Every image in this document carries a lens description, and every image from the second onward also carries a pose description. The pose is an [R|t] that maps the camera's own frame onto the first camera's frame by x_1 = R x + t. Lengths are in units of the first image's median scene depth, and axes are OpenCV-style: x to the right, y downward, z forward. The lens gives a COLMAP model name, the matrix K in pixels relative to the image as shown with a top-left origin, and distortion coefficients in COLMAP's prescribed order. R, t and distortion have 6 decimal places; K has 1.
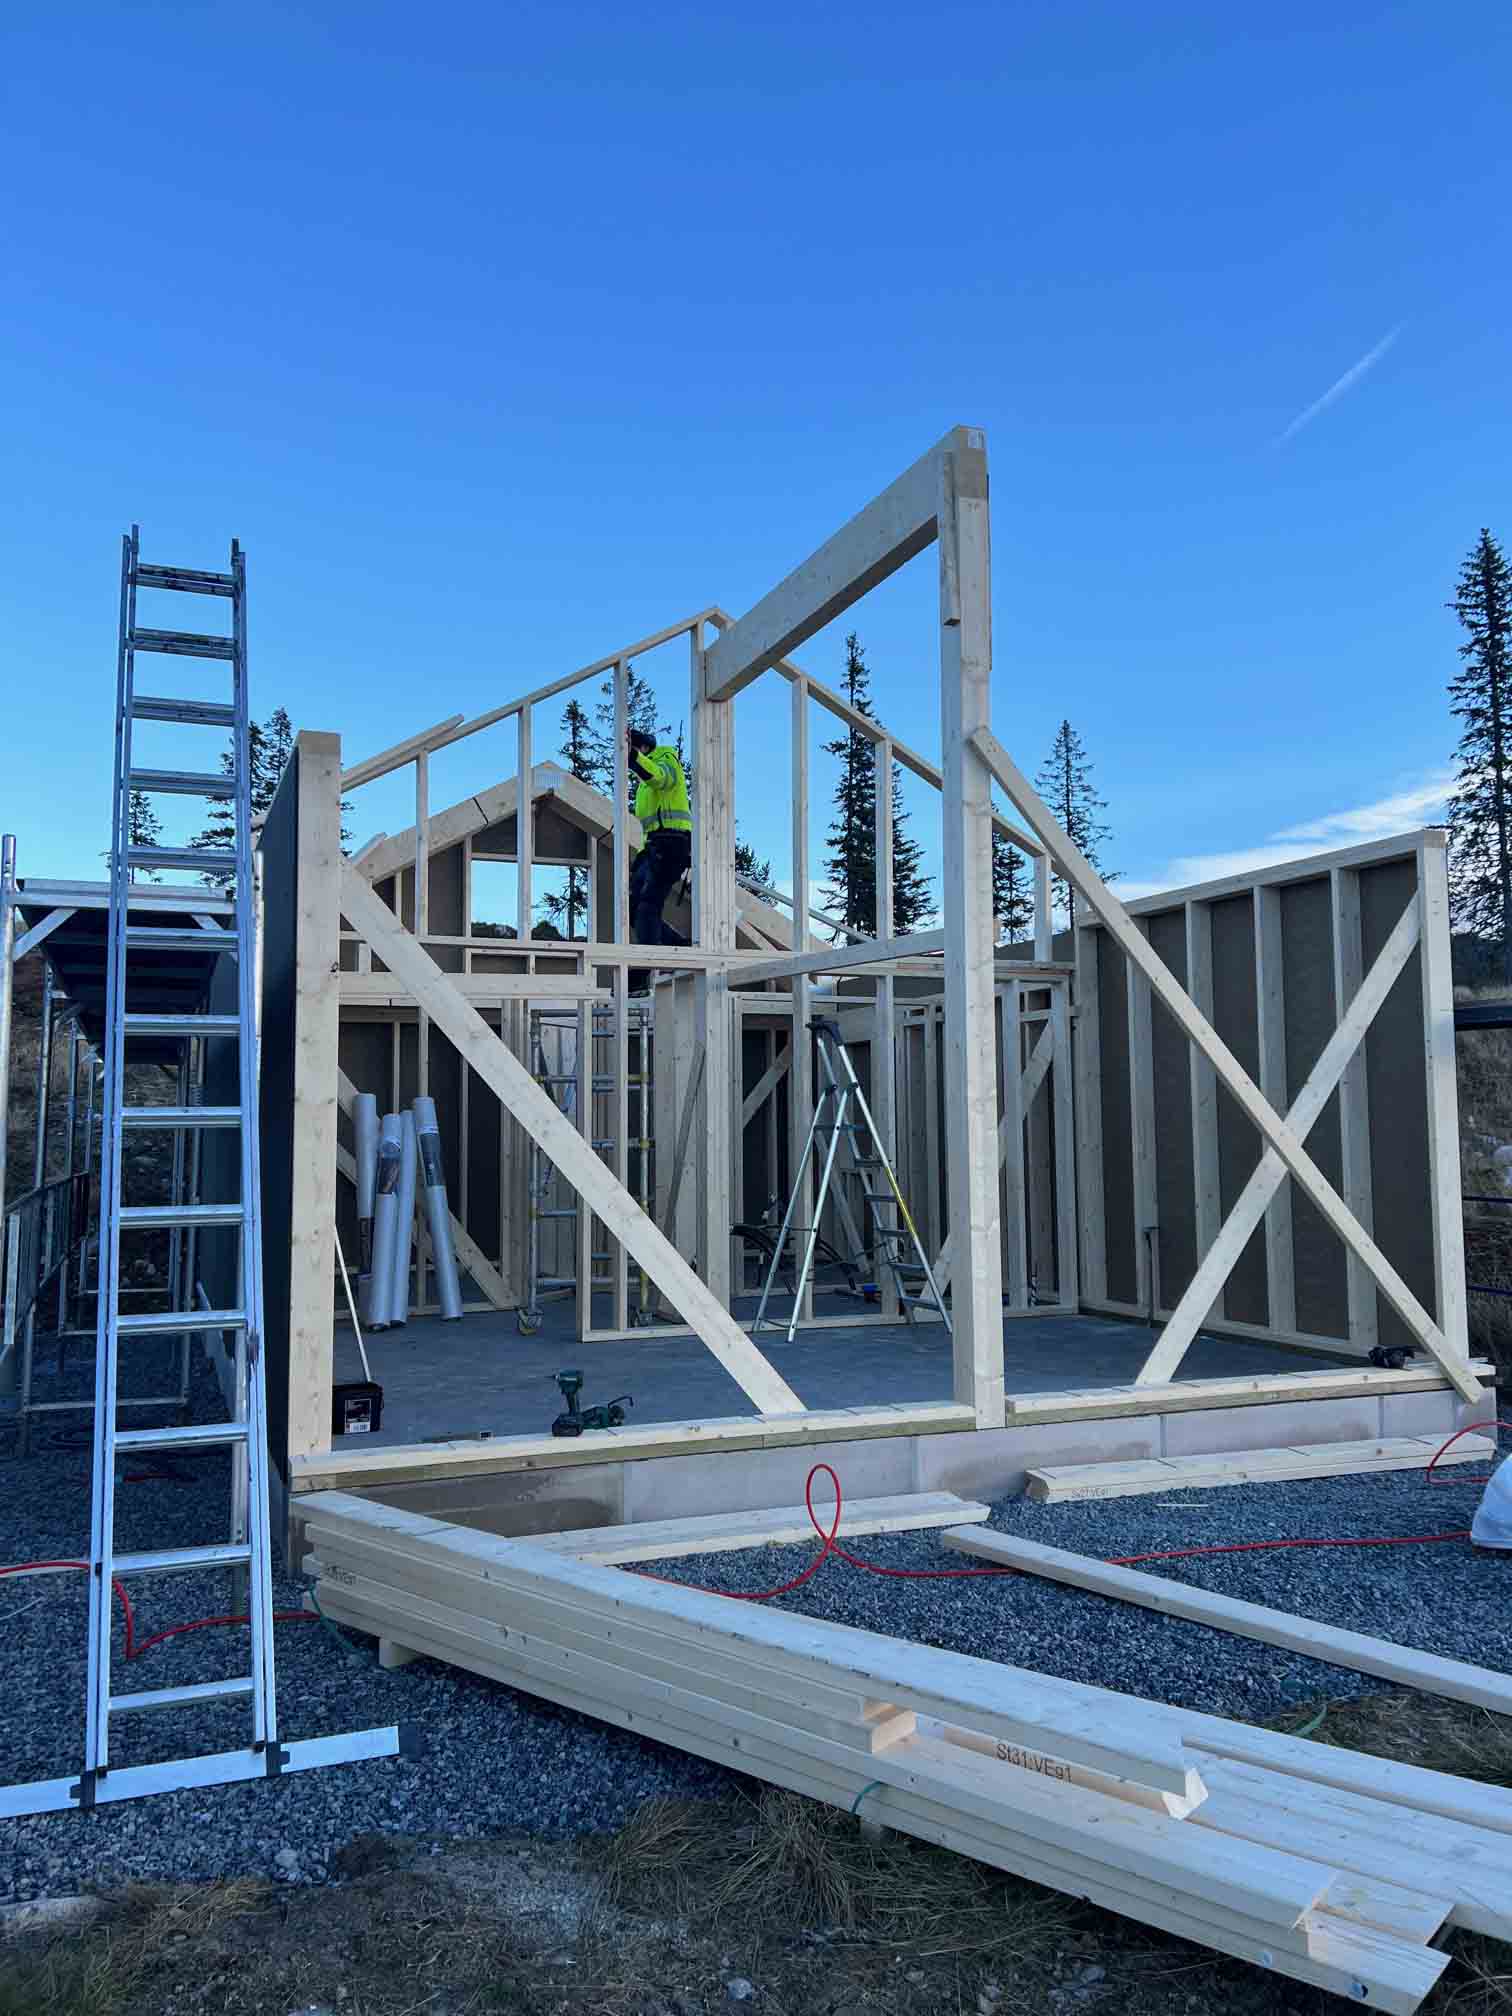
lens RADIAL K [[1511.5, 0, 715.9], [0, 1511.5, 1007.3], [0, 0, 1]] dist [0.037716, -0.034668]
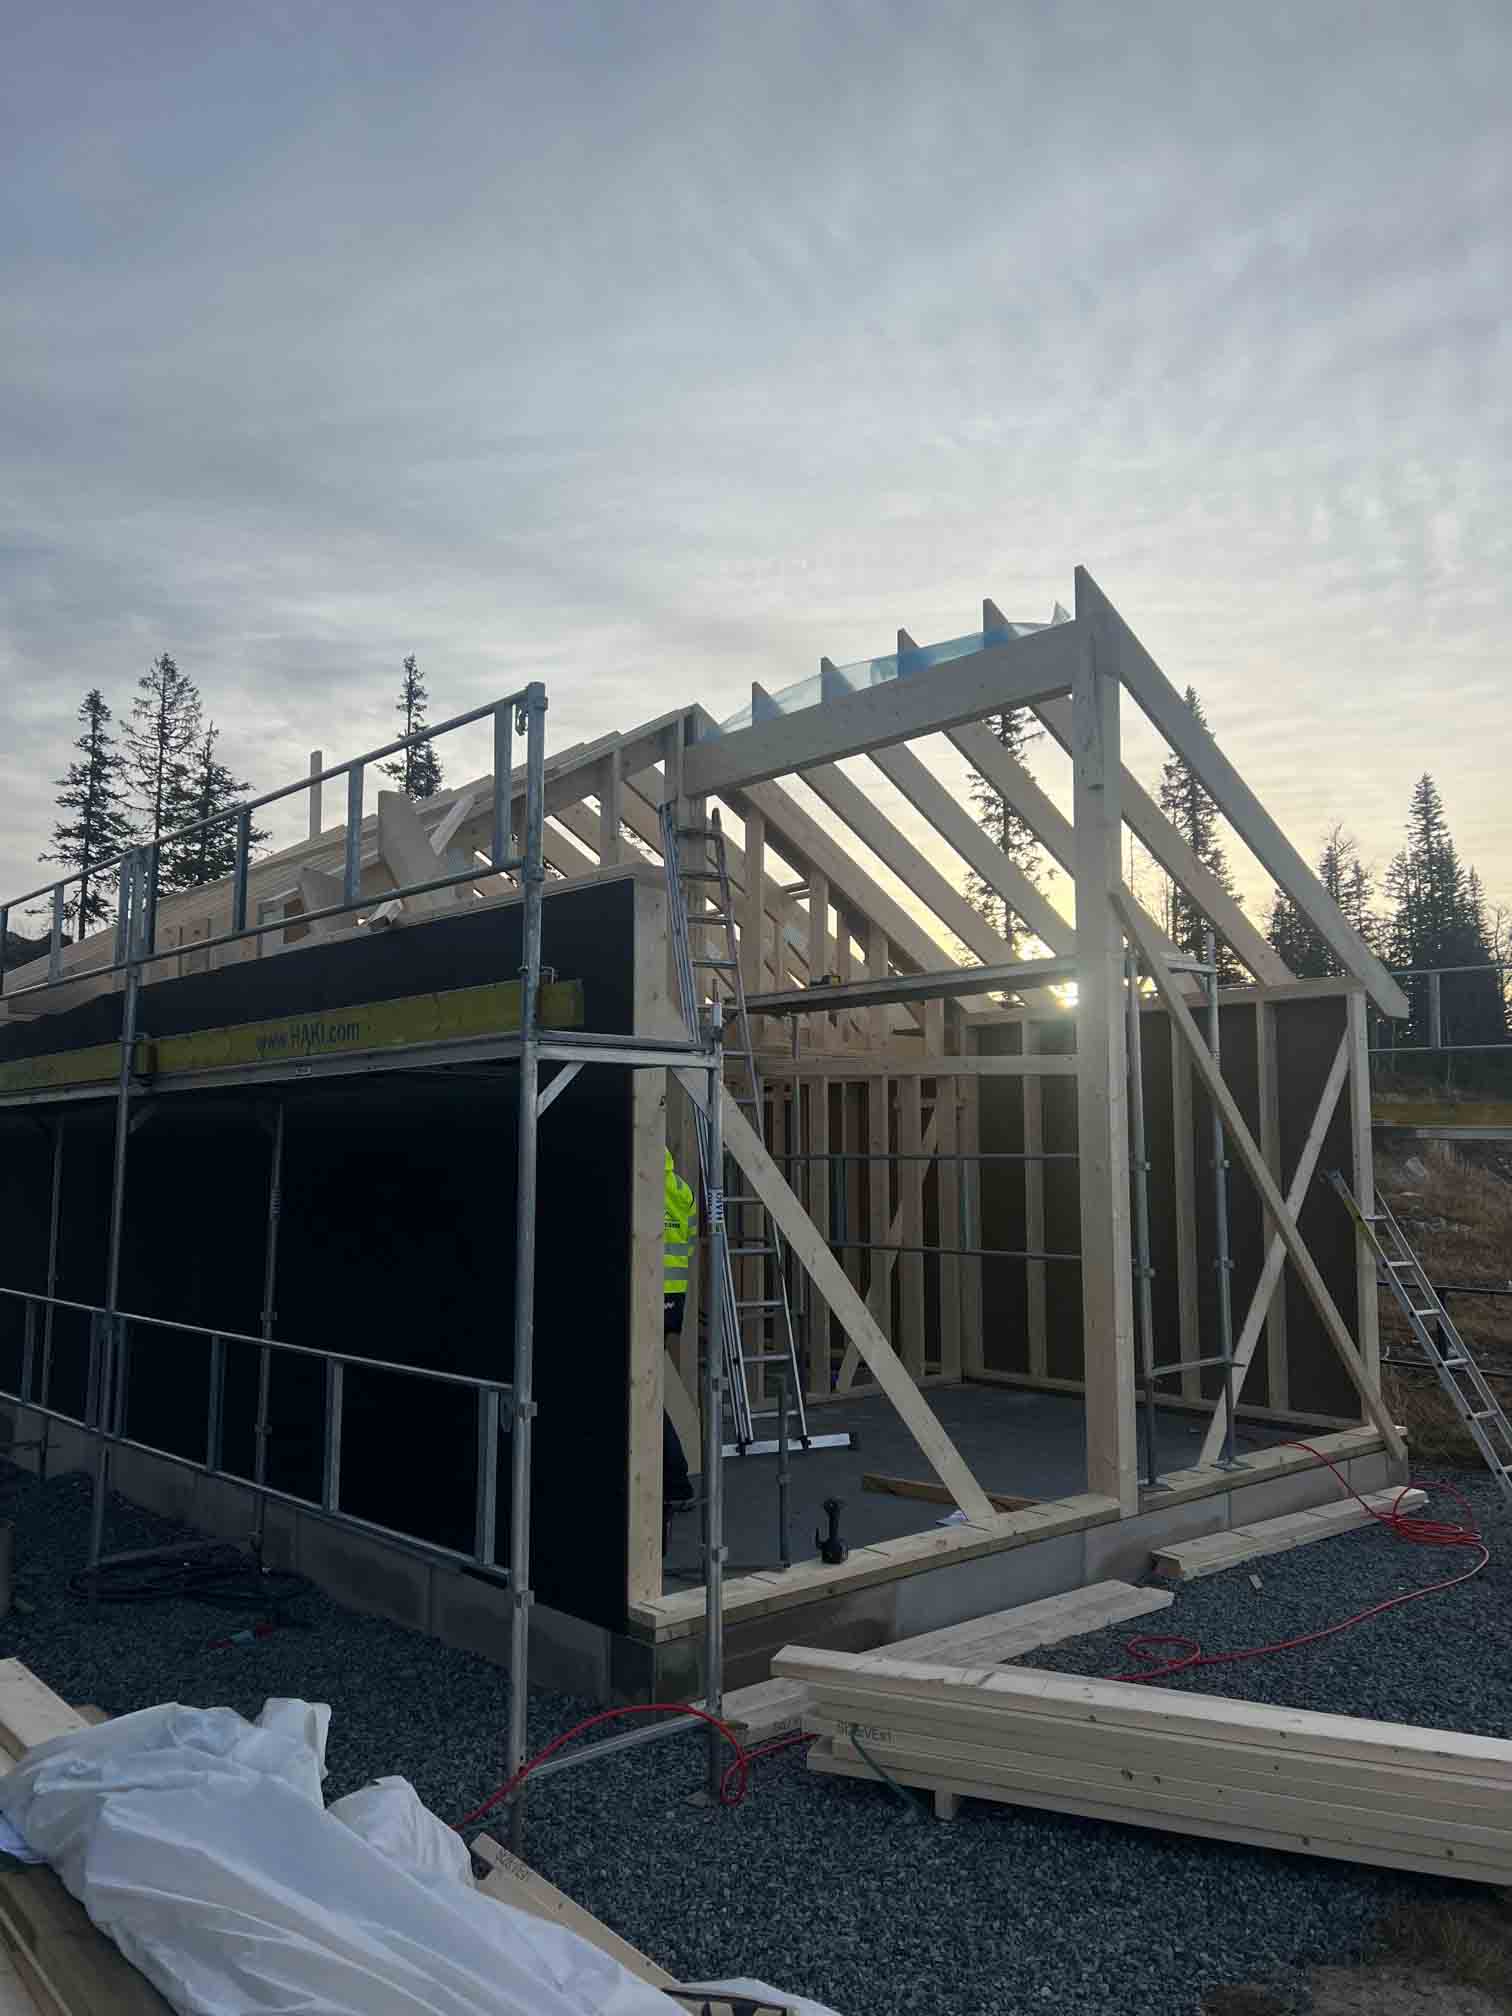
lens RADIAL K [[1511.5, 0, 751.3], [0, 1511.5, 993.9], [0, 0, 1]] dist [0.037716, -0.034668]
pose [[0.939299, 0.045872, 0.340019, -0.324002], [-0.037016, 0.998786, -0.032490, -0.040014], [-0.341097, 0.017932, 0.939857, 0.027415]]
